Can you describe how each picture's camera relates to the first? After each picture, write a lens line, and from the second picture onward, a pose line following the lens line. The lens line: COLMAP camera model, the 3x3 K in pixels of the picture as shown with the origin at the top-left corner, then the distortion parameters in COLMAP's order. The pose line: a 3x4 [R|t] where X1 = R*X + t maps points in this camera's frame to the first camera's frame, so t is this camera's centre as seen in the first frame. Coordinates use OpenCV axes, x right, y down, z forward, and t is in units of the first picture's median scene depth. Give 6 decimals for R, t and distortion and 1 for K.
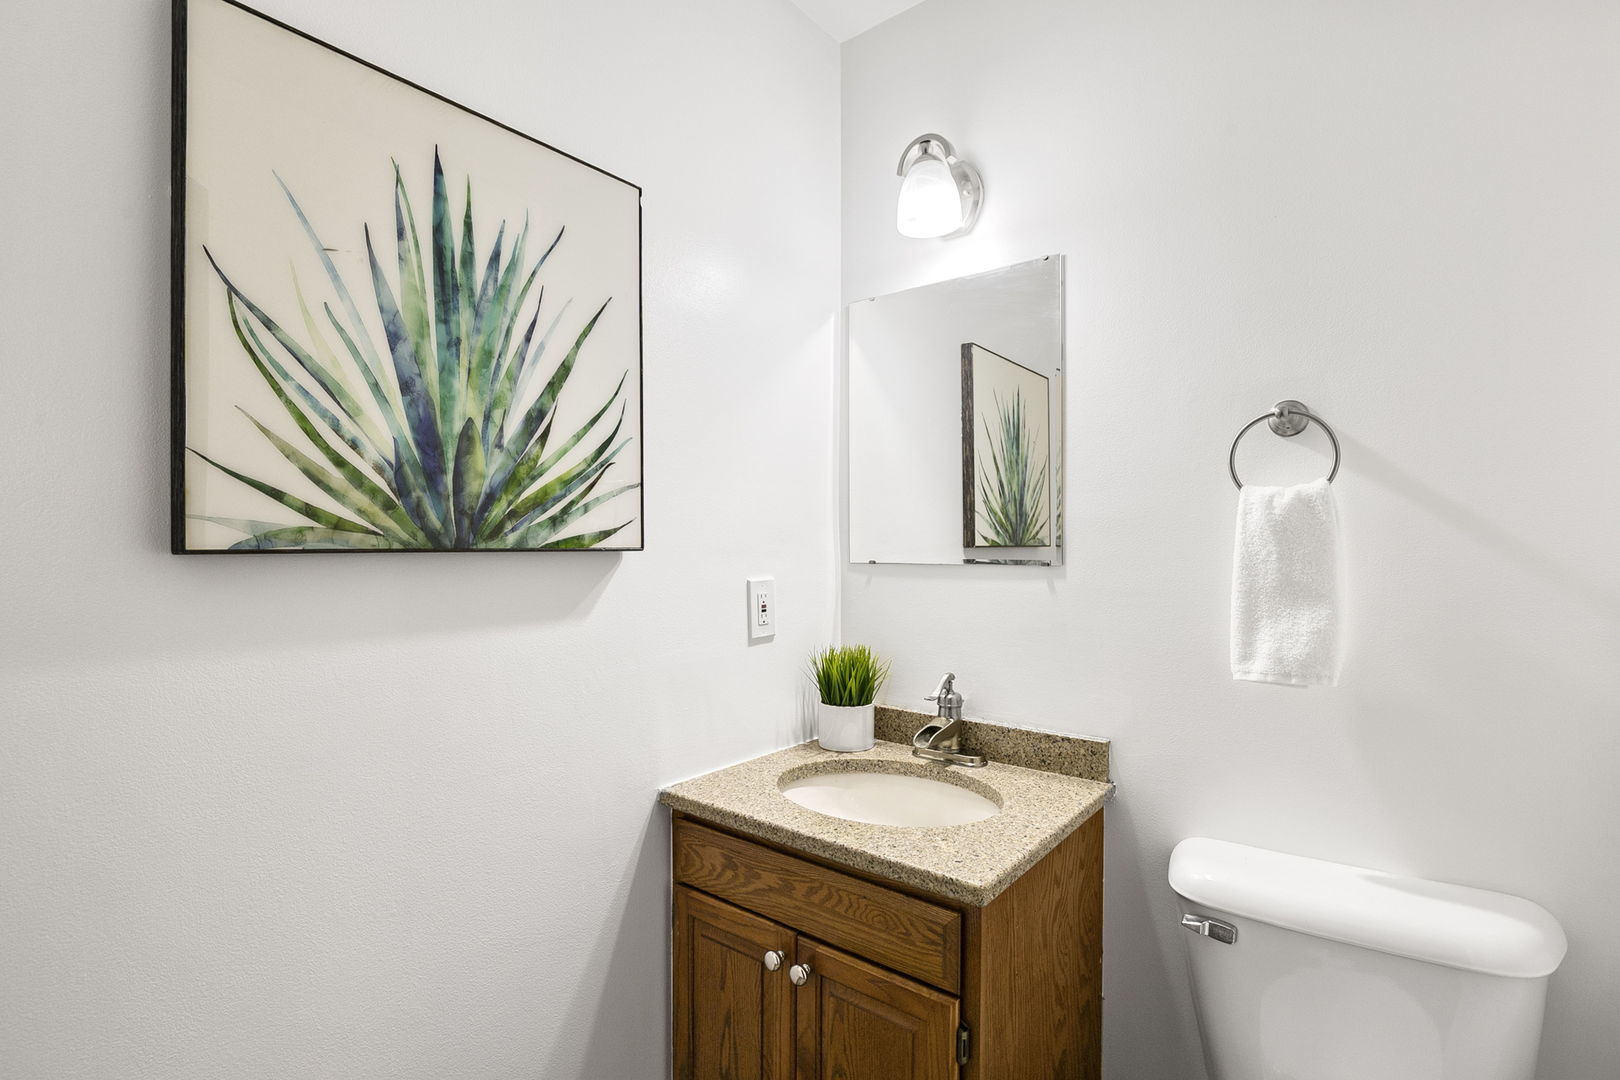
lens RADIAL K [[762.9, 0, 807.4], [0, 762.9, 541.1], [0, 0, 1]] dist [-0.011146, 0.001440]
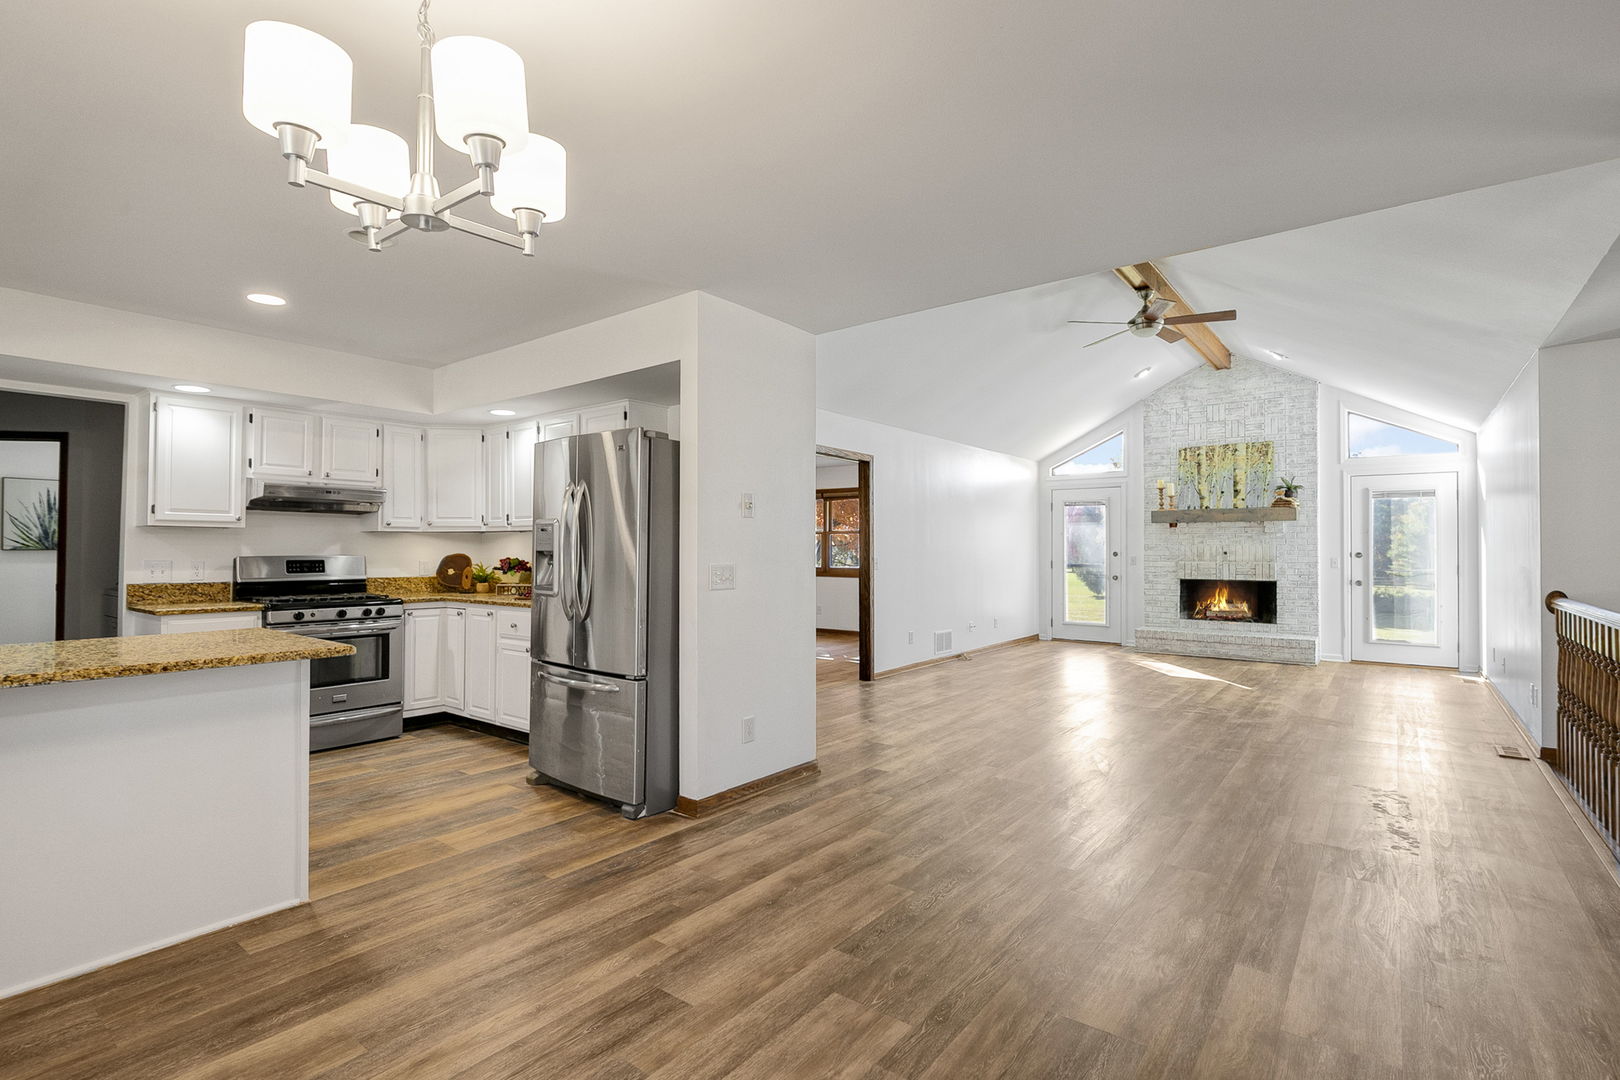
lens RADIAL K [[762.9, 0, 810.5], [0, 762.9, 536.1], [0, 0, 1]] dist [-0.011146, 0.001440]
pose [[0.999120, 0.001306, 0.041926, 6.221063], [-0.000173, 0.999635, -0.027024, 0.074720], [-0.041946, 0.026993, 0.998755, -6.183013]]
